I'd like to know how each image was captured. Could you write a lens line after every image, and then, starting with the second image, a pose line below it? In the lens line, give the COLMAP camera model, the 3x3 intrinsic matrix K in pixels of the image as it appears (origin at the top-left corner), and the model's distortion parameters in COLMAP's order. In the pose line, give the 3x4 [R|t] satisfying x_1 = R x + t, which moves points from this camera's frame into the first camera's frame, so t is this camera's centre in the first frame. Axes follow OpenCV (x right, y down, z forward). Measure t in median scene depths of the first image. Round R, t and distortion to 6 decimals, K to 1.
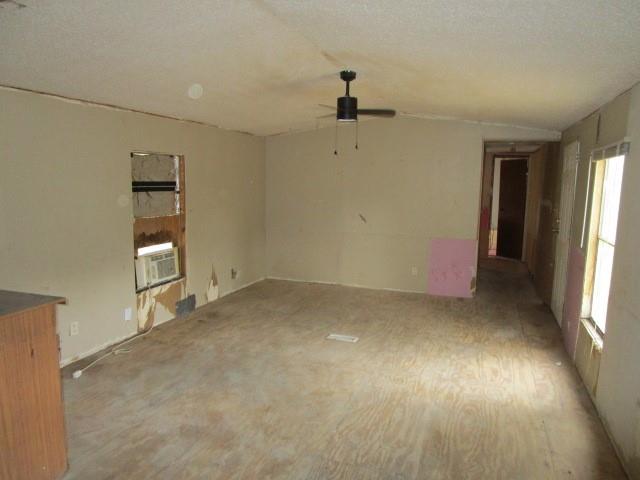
lens RADIAL K [[453.4, 0, 318.3], [0, 453.4, 240.8], [0, 0, 1]] dist [-0.036717, 0.012651]
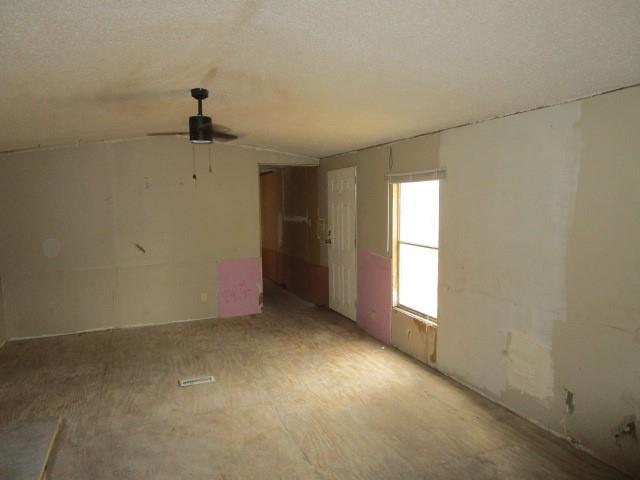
lens RADIAL K [[453.4, 0, 320.1], [0, 453.4, 240.8], [0, 0, 1]] dist [-0.036717, 0.012651]
pose [[0.734204, -0.088290, 0.673164, -0.356246], [0.119466, 0.992838, -0.000081, -0.033372], [-0.668335, 0.080480, 0.739494, 0.158051]]
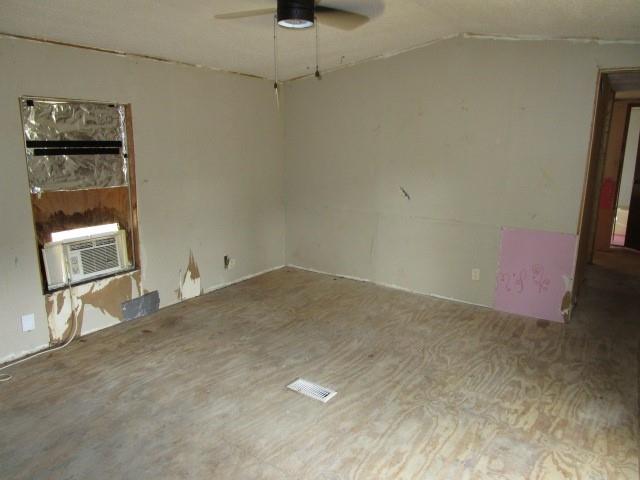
lens RADIAL K [[453.4, 0, 319.4], [0, 453.4, 239.8], [0, 0, 1]] dist [-0.036717, 0.012651]
pose [[0.968967, 0.049945, -0.242090, 0.212068], [-0.030856, 0.996154, 0.082013, -0.047694], [0.245255, -0.071998, 0.966781, 0.419708]]
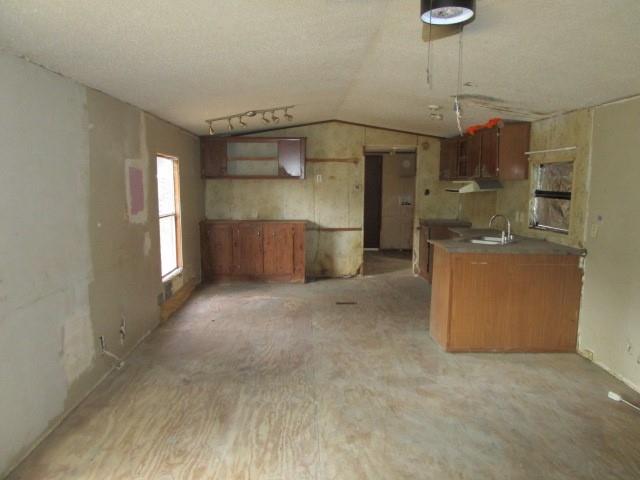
lens RADIAL K [[453.4, 0, 320.4], [0, 453.4, 237.2], [0, 0, 1]] dist [-0.036717, 0.012651]
pose [[-0.923138, 0.024678, -0.383675, 0.284328], [-0.073621, 0.968125, 0.239405, -0.151671], [0.377353, 0.249250, -0.891896, 1.219066]]
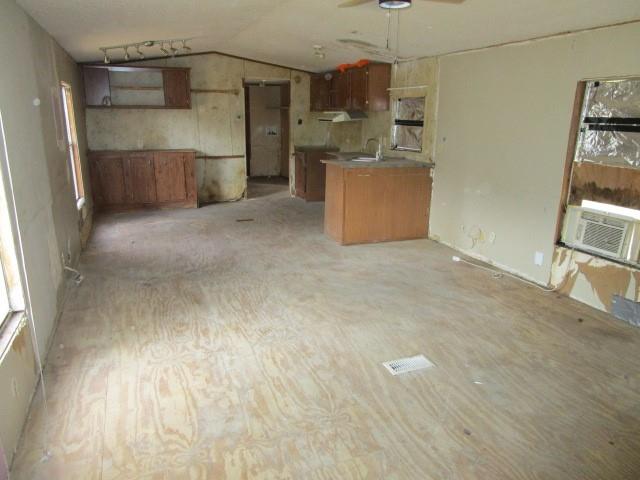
lens RADIAL K [[453.4, 0, 321.5], [0, 453.4, 238.6], [0, 0, 1]] dist [-0.036717, 0.012651]
pose [[-0.730704, 0.153567, -0.665198, 0.544125], [-0.118972, 0.930818, 0.345576, -0.152045], [0.672248, 0.331654, -0.661882, 1.312816]]
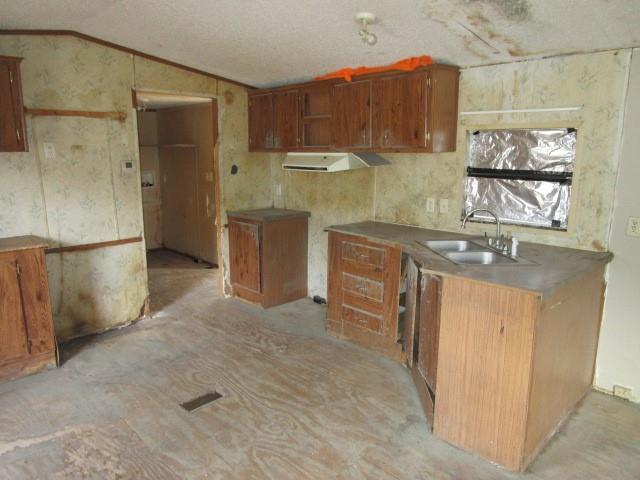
lens RADIAL K [[453.4, 0, 321.2], [0, 453.4, 238.9], [0, 0, 1]] dist [-0.036717, 0.012651]
pose [[-0.412054, 0.155323, -0.897823, 0.199235], [-0.136406, 0.963743, 0.229330, -0.060489], [0.900891, 0.216965, -0.375927, 0.477759]]
